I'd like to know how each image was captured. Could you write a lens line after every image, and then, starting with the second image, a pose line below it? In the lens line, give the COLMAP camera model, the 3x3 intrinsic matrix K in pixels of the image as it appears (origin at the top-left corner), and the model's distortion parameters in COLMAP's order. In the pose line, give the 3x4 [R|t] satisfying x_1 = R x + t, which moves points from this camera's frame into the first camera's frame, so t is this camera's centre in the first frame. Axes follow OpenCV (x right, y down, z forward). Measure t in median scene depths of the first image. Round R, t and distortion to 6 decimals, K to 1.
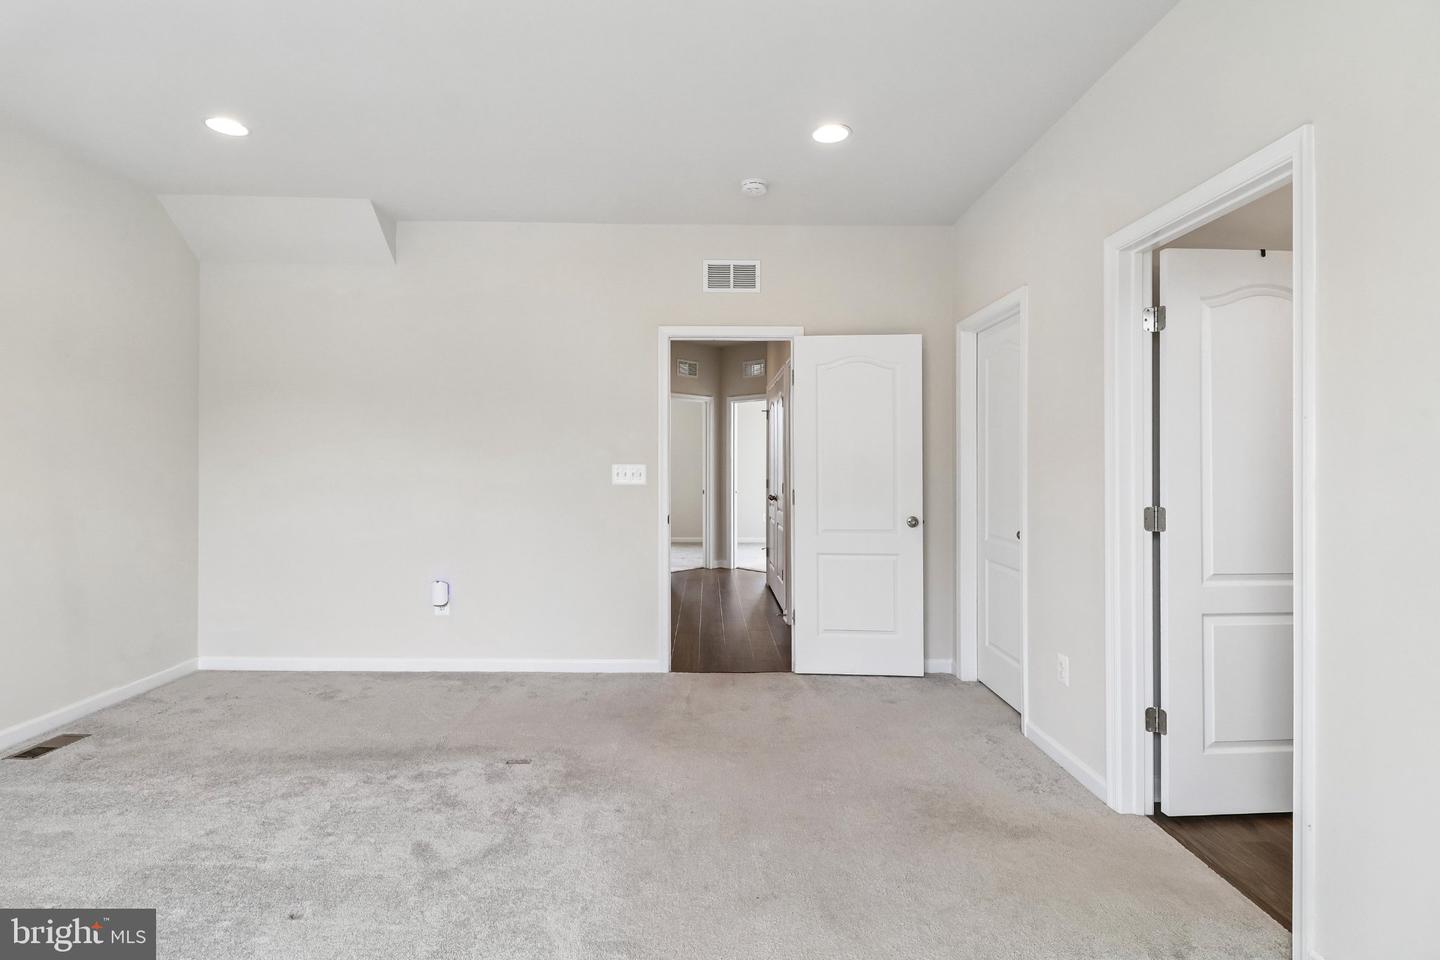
lens RADIAL K [[695.7, 0, 720.0], [0, 695.7, 480.0], [0, 0, 1]] dist [0.015211, -0.000200]
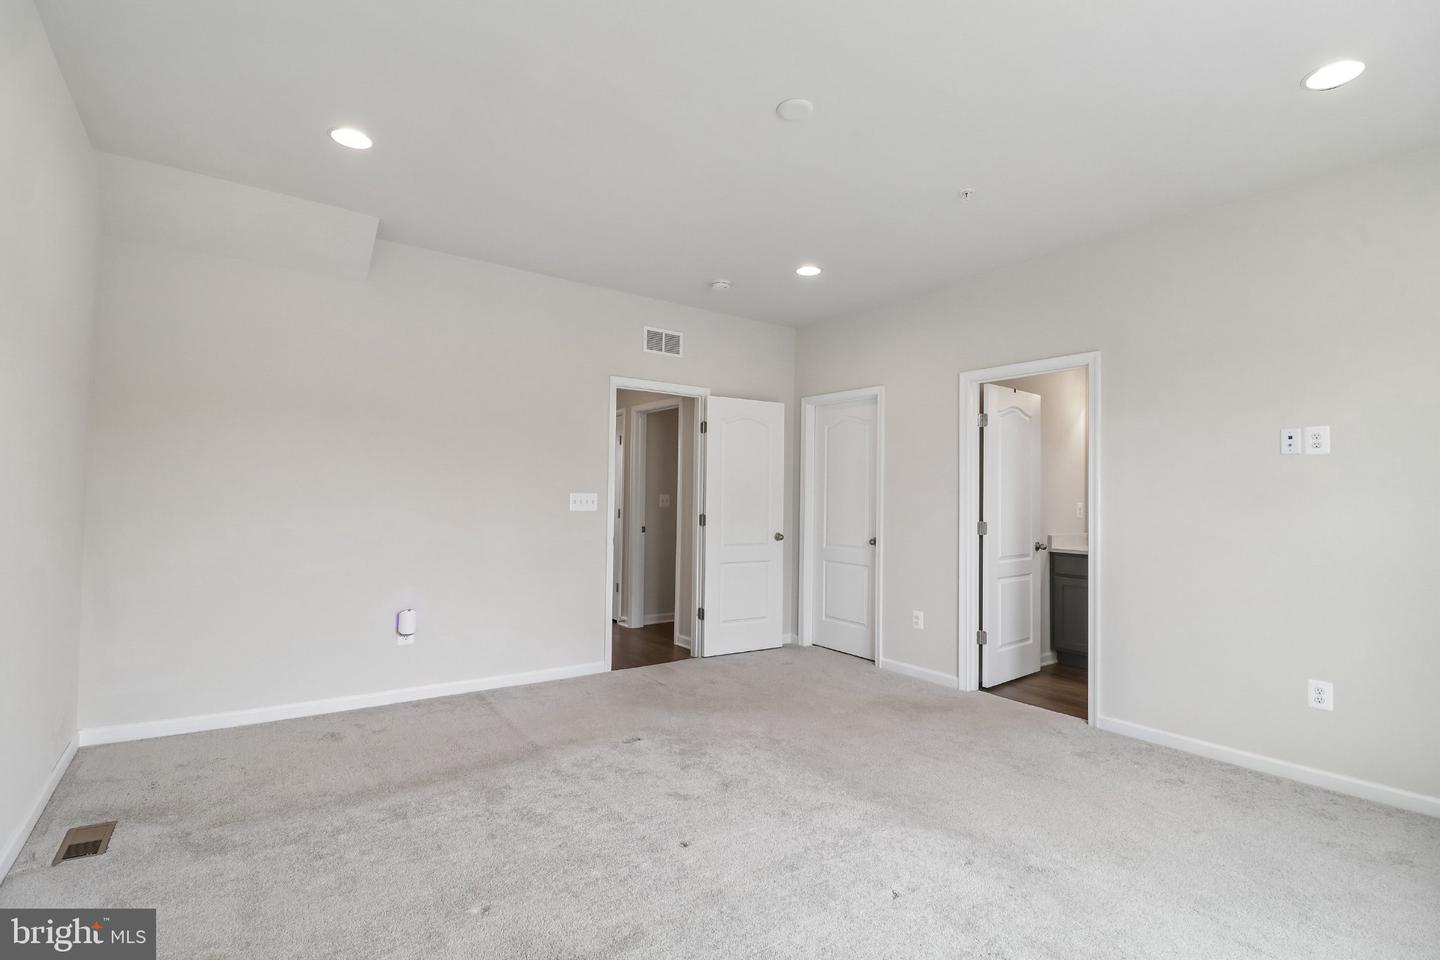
lens RADIAL K [[667.5, 0, 719.6], [0, 667.5, 499.4], [0, 0, 1]] dist [-0.003198, -0.000487]
pose [[0.816223, 0.005350, 0.577713, -0.679782], [-0.000510, 0.999963, -0.008540, -0.003560], [-0.577737, 0.006676, 0.816196, -0.027678]]
